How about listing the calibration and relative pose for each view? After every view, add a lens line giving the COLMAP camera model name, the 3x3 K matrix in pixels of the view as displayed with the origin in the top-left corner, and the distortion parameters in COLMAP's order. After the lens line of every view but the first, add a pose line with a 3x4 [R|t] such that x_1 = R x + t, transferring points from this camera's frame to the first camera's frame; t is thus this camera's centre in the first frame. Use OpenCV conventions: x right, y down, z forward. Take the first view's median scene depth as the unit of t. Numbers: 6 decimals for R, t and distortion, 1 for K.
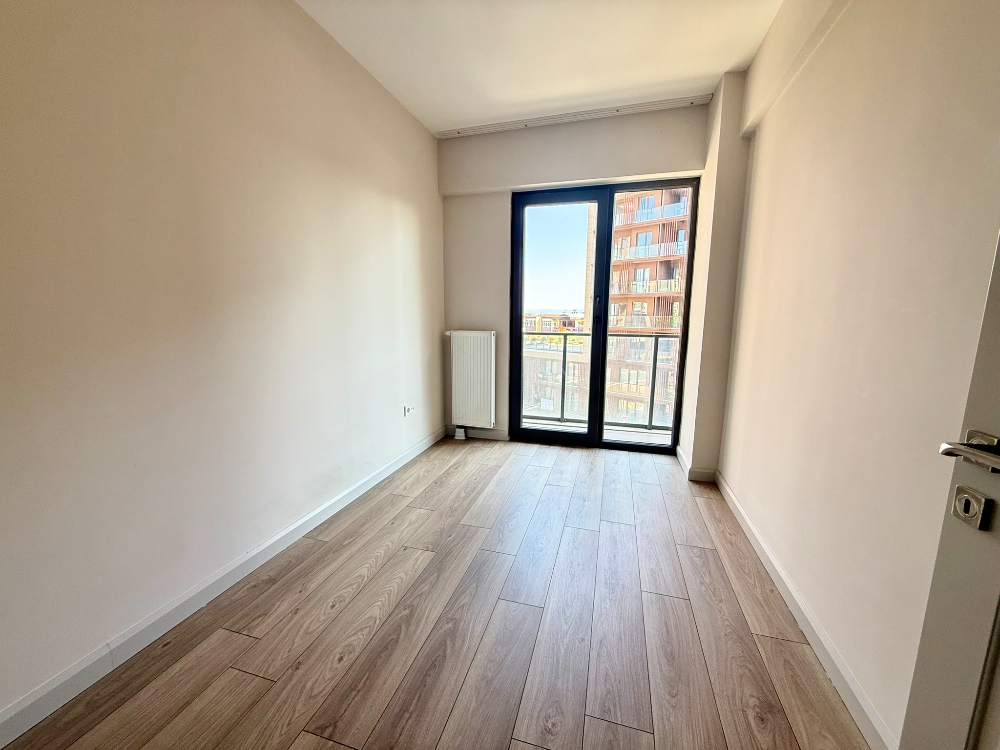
lens RADIAL K [[387.4, 0, 503.6], [0, 387.4, 369.4], [0, 0, 1]] dist [-0.000971, 0.000005]
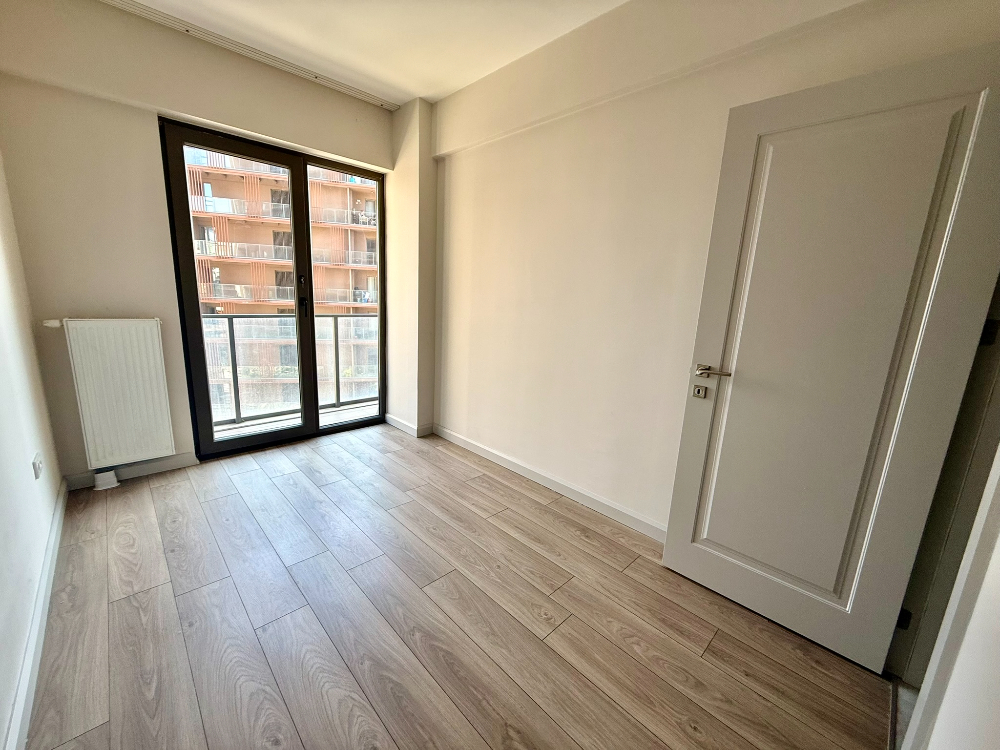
lens RADIAL K [[398.7, 0, 475.1], [0, 398.7, 368.6], [0, 0, 1]] dist [-0.000208, 0.000146]
pose [[0.523670, -0.146240, 0.839276, -0.375265], [0.082612, 0.989231, 0.120823, -0.053567], [-0.847906, 0.006063, 0.530112, 0.155750]]
